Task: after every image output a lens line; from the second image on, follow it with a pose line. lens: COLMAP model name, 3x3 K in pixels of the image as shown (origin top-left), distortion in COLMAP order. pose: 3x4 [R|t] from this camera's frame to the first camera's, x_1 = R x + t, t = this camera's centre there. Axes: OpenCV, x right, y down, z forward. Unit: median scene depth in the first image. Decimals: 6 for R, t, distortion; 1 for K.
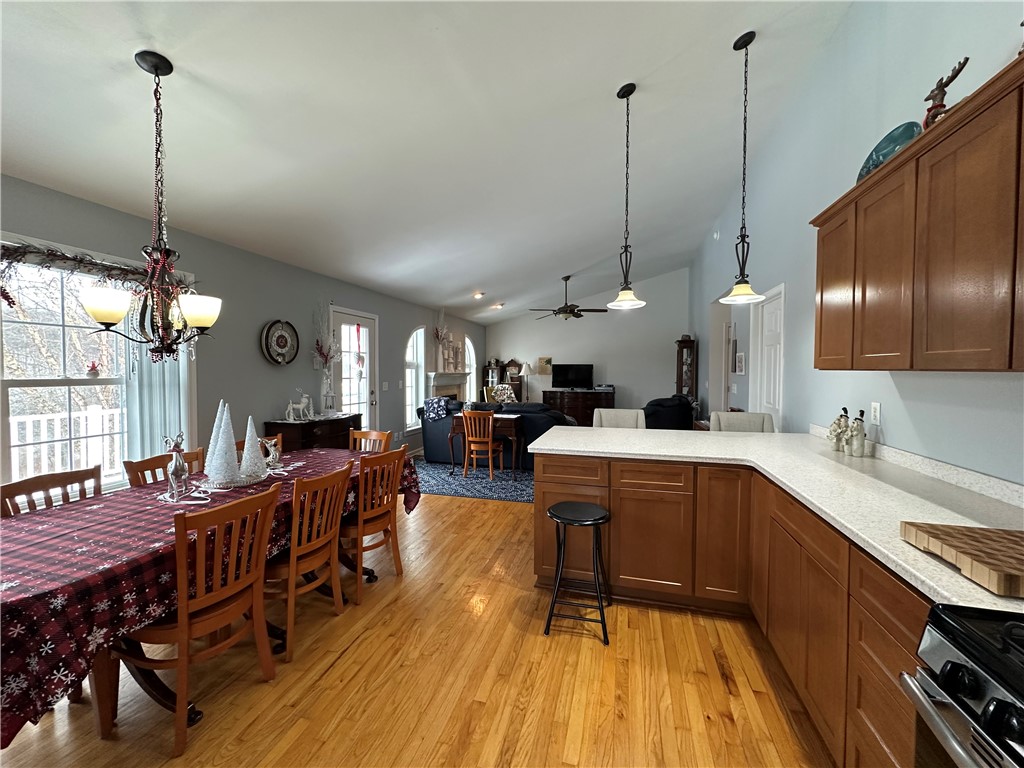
lens RADIAL K [[405.4, 0, 512.0], [0, 405.4, 384.0], [0, 0, 1]] dist [-0.001661, 0.000113]
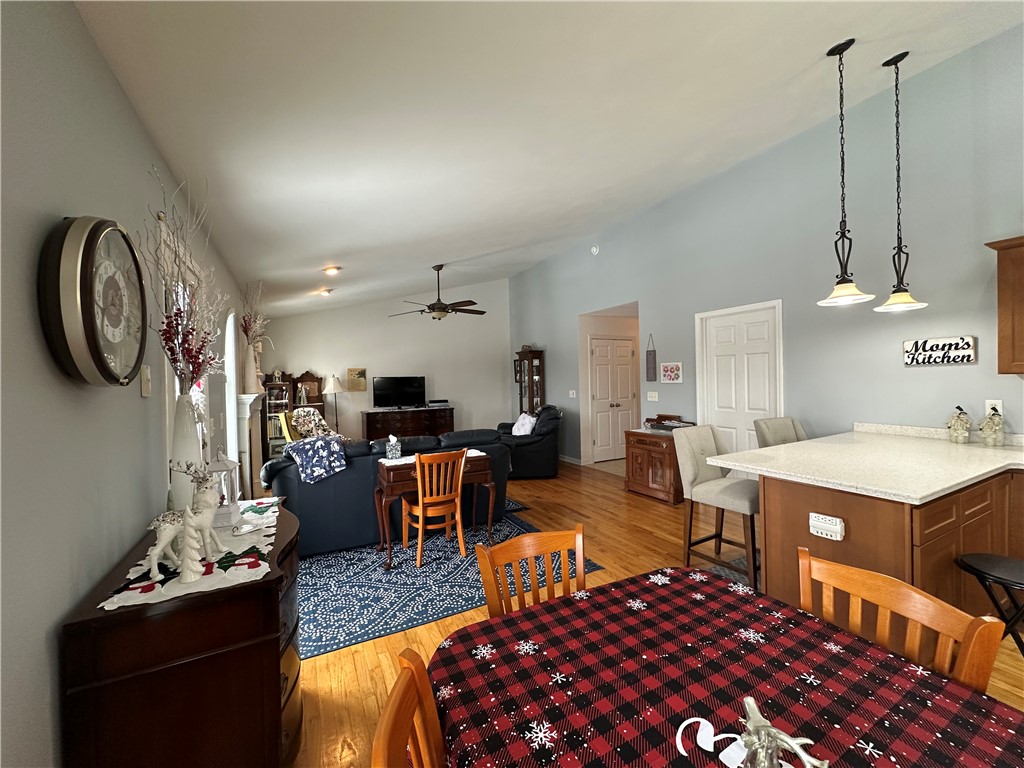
lens RADIAL K [[405.4, 0, 512.0], [0, 405.4, 384.0], [0, 0, 1]] dist [-0.001661, 0.000113]
pose [[0.724601, -0.026460, 0.688660, -0.378348], [0.048357, 0.998752, -0.012506, -0.021547], [-0.687470, 0.042363, 0.724976, 0.414693]]
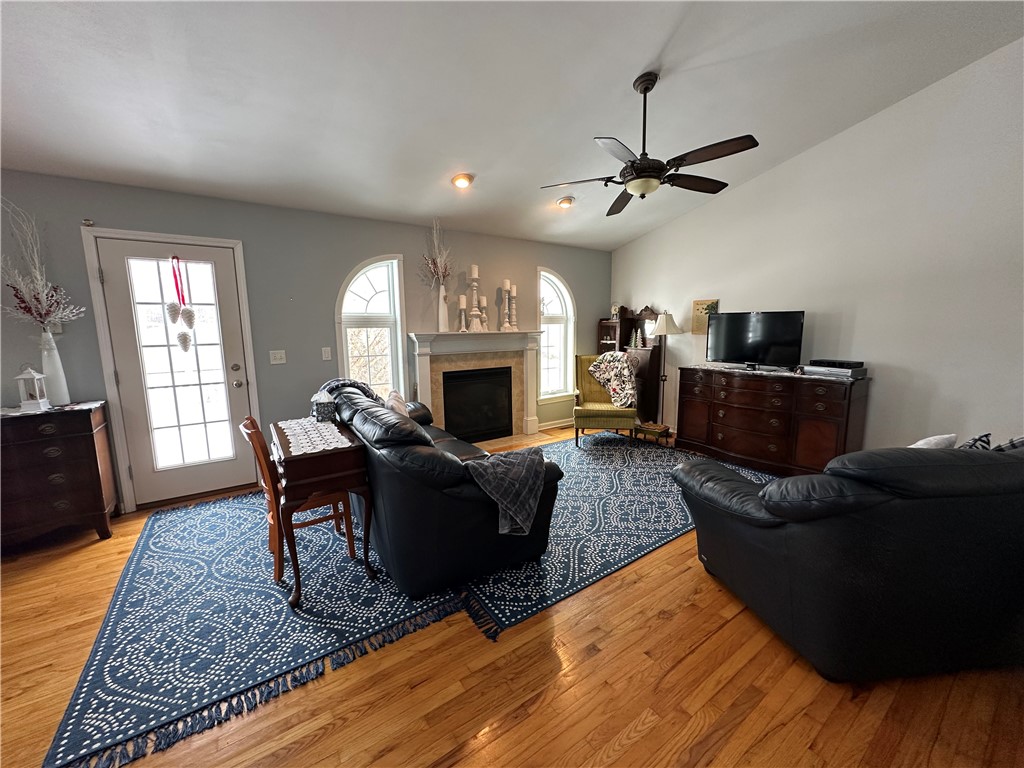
lens RADIAL K [[405.4, 0, 512.0], [0, 405.4, 384.0], [0, 0, 1]] dist [-0.001661, 0.000113]
pose [[0.770566, 0.083197, -0.631907, 0.365446], [-0.011010, 0.993033, 0.117317, -0.030054], [0.637265, -0.083443, 0.766114, 0.740381]]
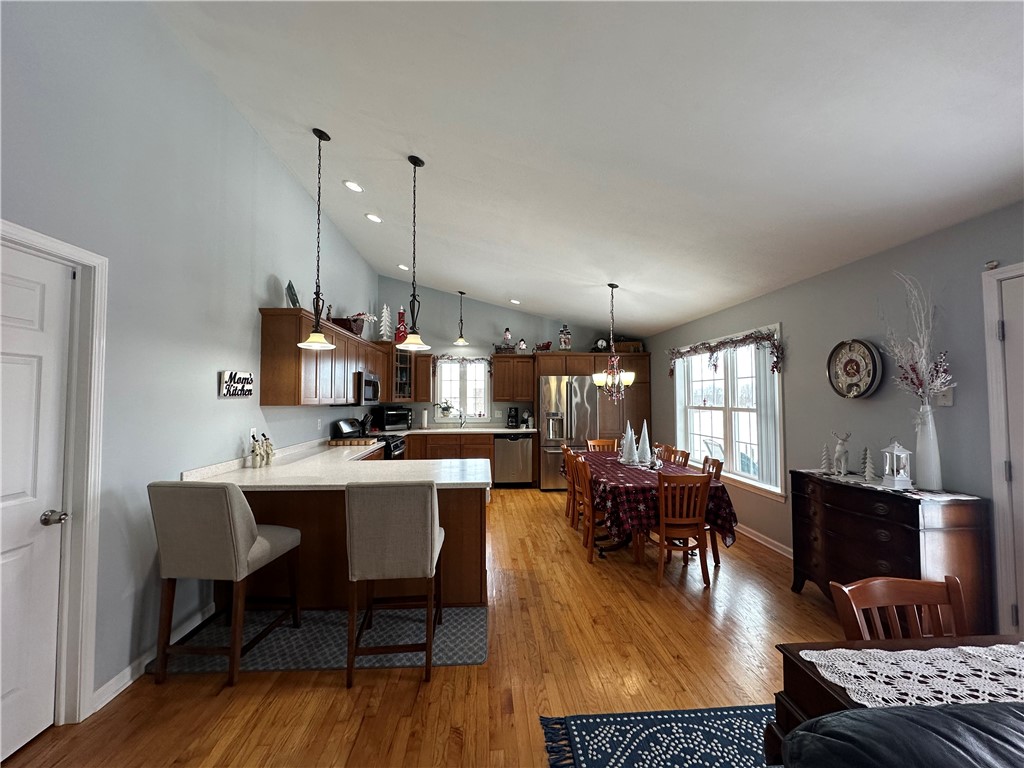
lens RADIAL K [[405.4, 0, 512.0], [0, 405.4, 384.0], [0, 0, 1]] dist [-0.001661, 0.000113]
pose [[-0.941932, -0.008798, -0.335687, 0.188953], [-0.009563, 0.999954, 0.000625, -0.046056], [0.335667, 0.003799, -0.941973, 1.010420]]
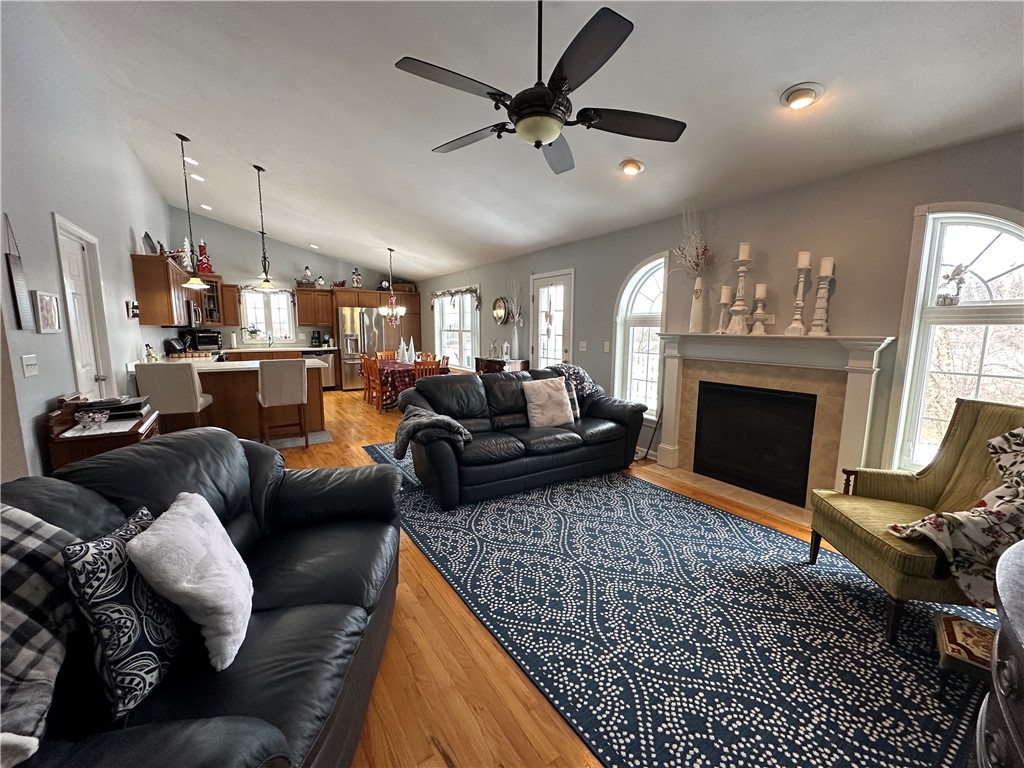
lens RADIAL K [[405.4, 0, 512.0], [0, 405.4, 384.0], [0, 0, 1]] dist [-0.001661, 0.000113]
pose [[-0.658894, 0.100449, -0.745499, 0.454802], [-0.032699, 0.986283, 0.161793, -0.050527], [0.751525, 0.130981, -0.646571, 1.456464]]
